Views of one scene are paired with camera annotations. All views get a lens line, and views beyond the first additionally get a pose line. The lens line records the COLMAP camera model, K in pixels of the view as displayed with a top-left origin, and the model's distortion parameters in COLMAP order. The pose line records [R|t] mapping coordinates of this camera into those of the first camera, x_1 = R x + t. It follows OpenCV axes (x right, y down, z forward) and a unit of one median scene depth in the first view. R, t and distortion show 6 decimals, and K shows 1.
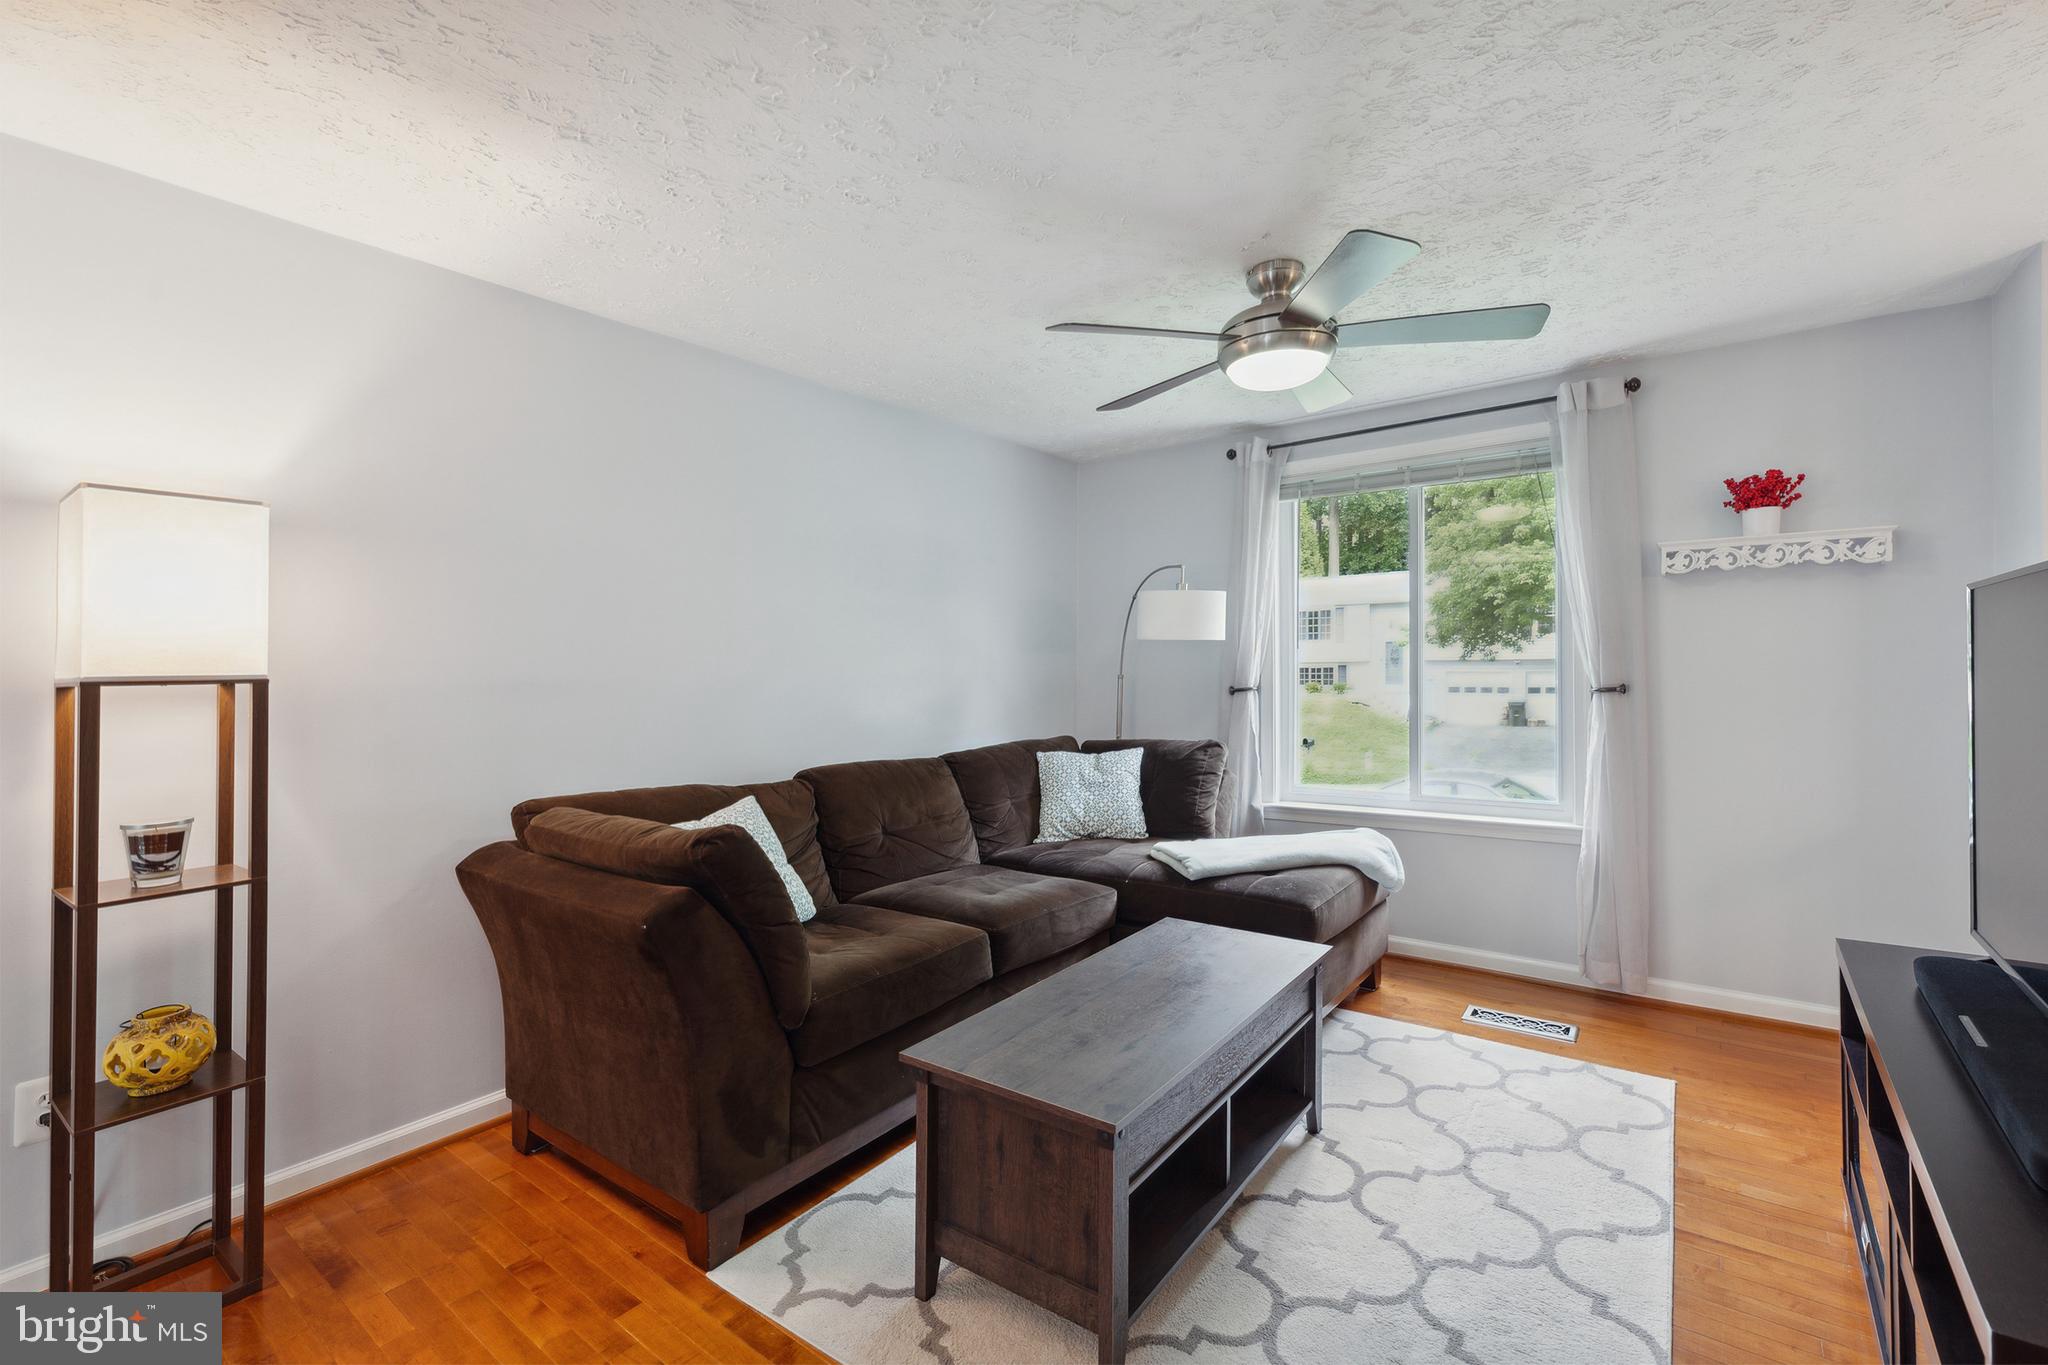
lens RADIAL K [[892.7, 0, 1054.5], [0, 892.7, 648.3], [0, 0, 1]] dist [0.003698, 0.000190]
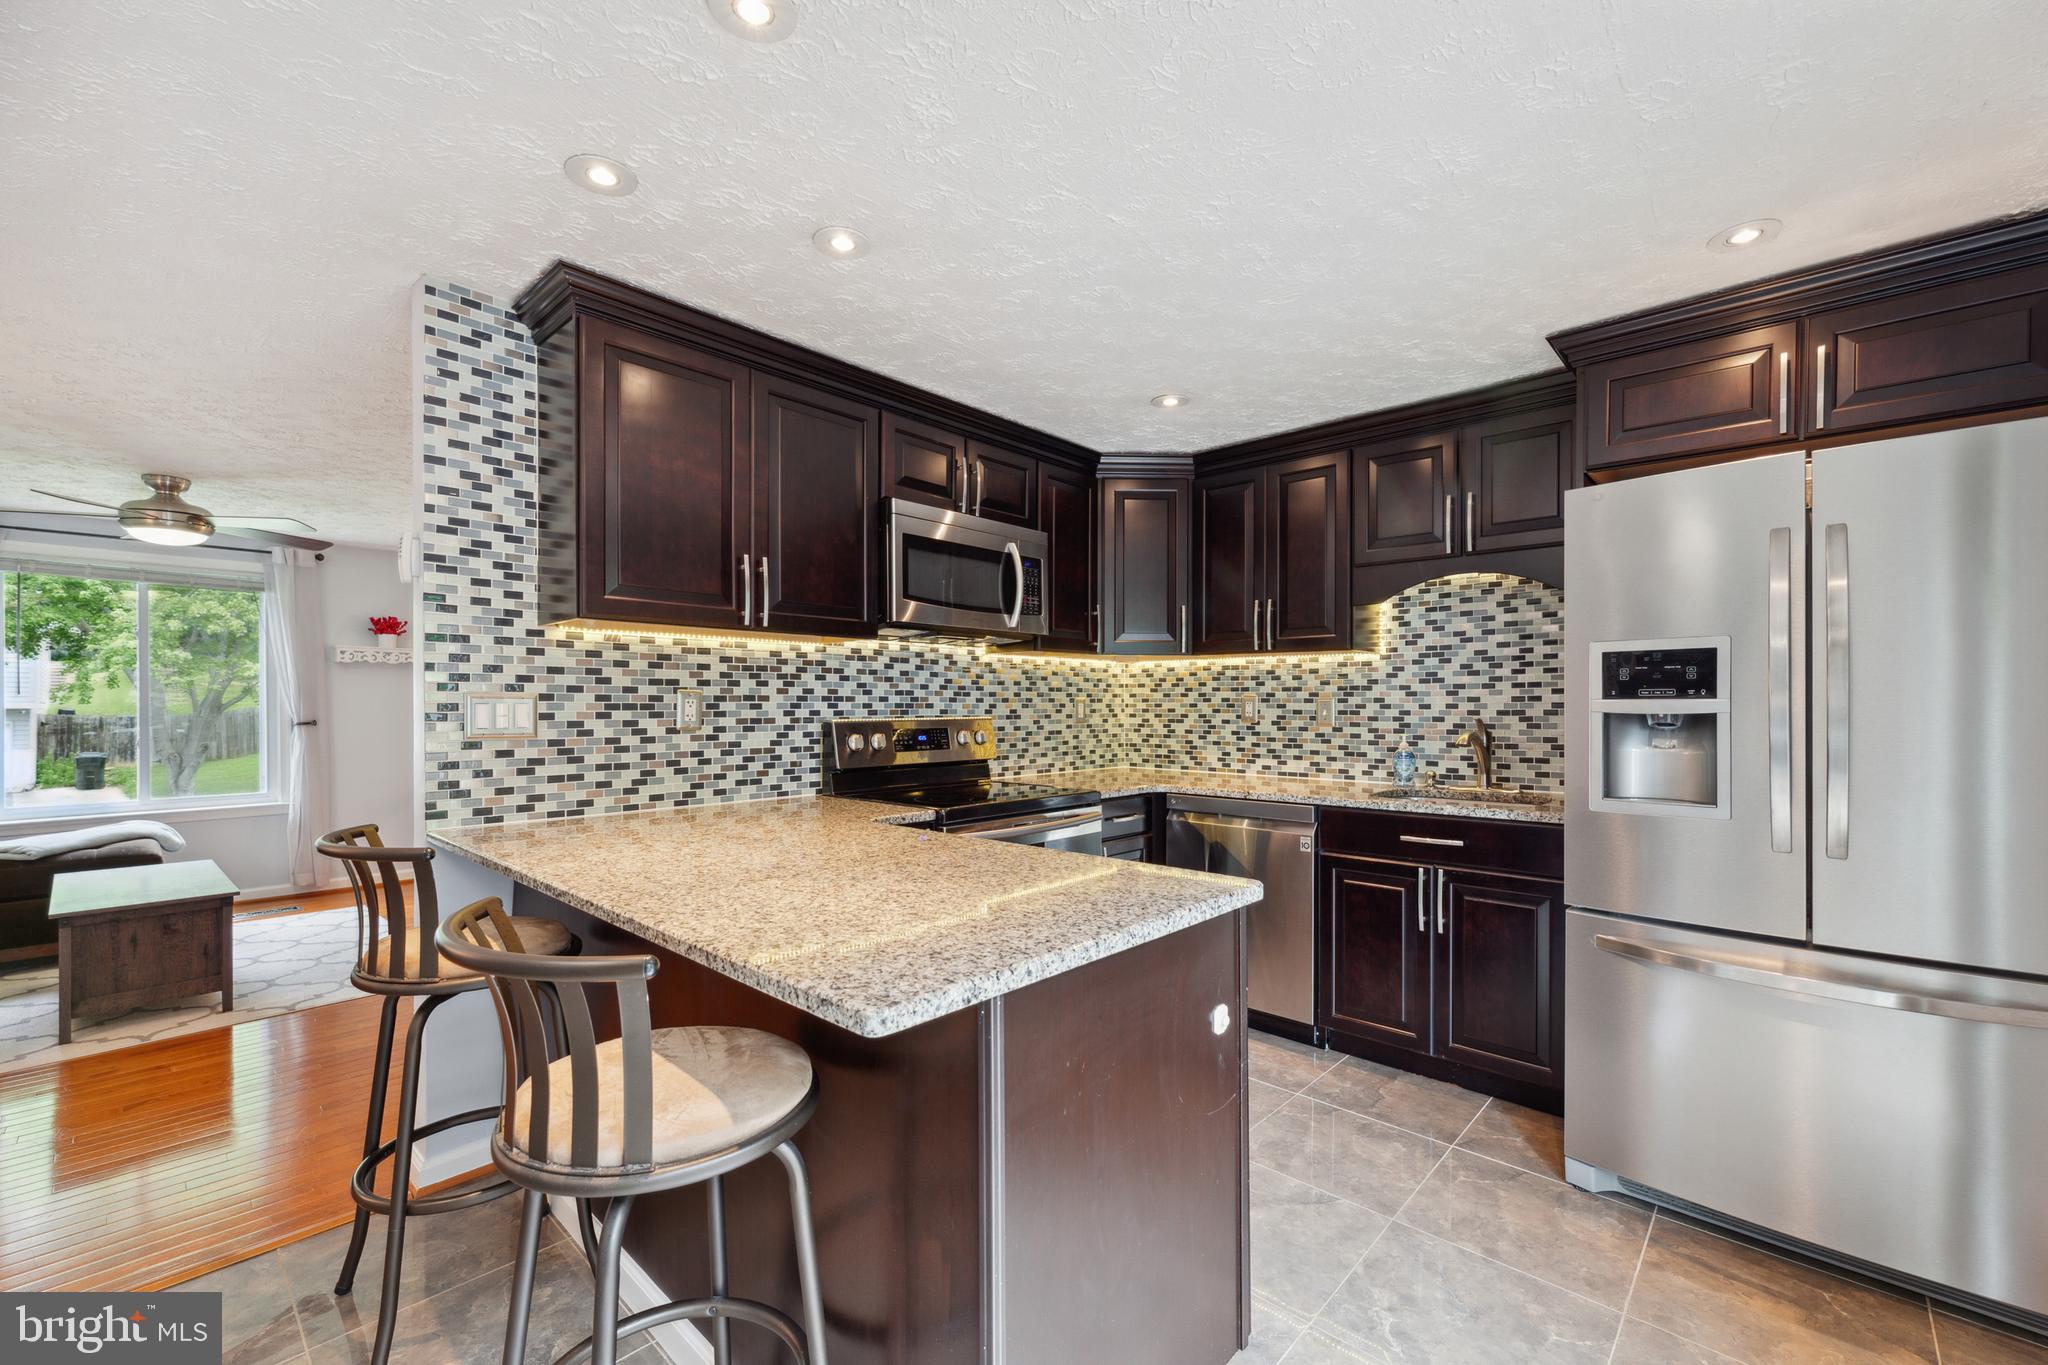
lens RADIAL K [[842.3, 0, 1019.3], [0, 842.3, 701.5], [0, 0, 1]] dist [-0.000604, 0.000055]
pose [[0.123376, 0.011978, 0.992288, -1.227743], [-0.011891, 0.999873, -0.010591, 0.003089], [-0.992289, -0.010493, 0.123502, -0.886087]]
